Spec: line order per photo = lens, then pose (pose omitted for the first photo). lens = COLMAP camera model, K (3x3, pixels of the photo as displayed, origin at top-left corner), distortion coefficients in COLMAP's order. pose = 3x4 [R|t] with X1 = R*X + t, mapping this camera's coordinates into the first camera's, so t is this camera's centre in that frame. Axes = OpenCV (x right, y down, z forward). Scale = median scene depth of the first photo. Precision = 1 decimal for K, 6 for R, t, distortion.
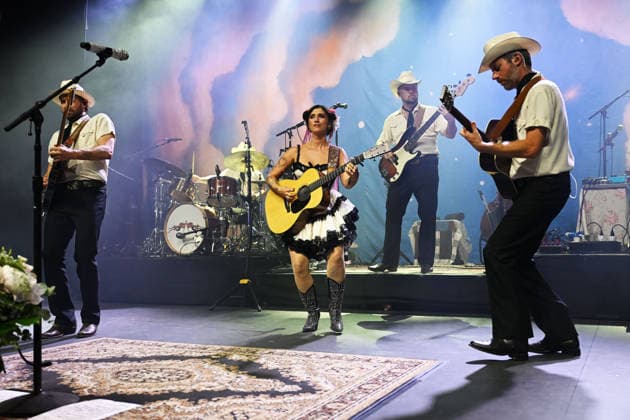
lens RADIAL K [[635.7, 0, 316.2], [0, 635.7, 211.1], [0, 0, 1]] dist [0.005684, -0.003023]
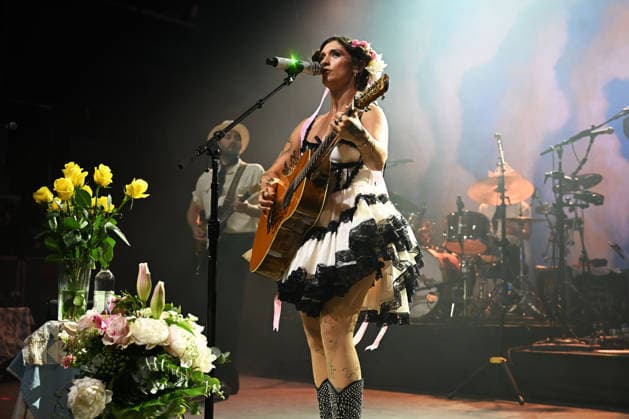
lens RADIAL K [[928.1, 0, 314.9], [0, 928.1, 194.7], [0, 0, 1]] dist [0.009519, 0.005202]
pose [[0.943468, -0.005670, -0.331416, 0.081386], [-0.015902, 0.997928, -0.062340, -0.011156], [0.331083, 0.064086, 0.941423, -0.099490]]
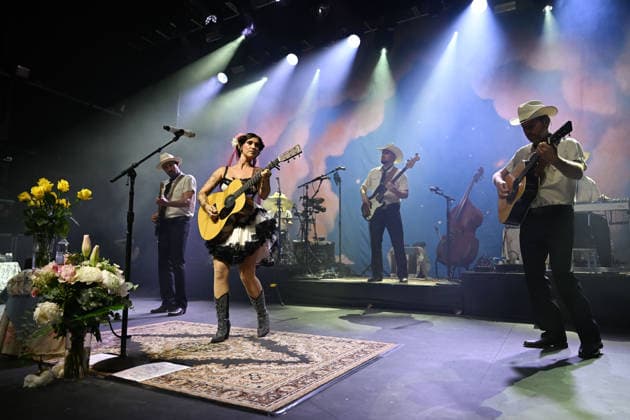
lens RADIAL K [[430.7, 0, 312.7], [0, 430.7, 210.6], [0, 0, 1]] dist [0.003181, 0.002146]
pose [[0.998689, 0.020201, -0.047044, 0.039947], [-0.023195, 0.997681, -0.063989, -0.001568], [0.045642, 0.064996, 0.996841, -0.011715]]
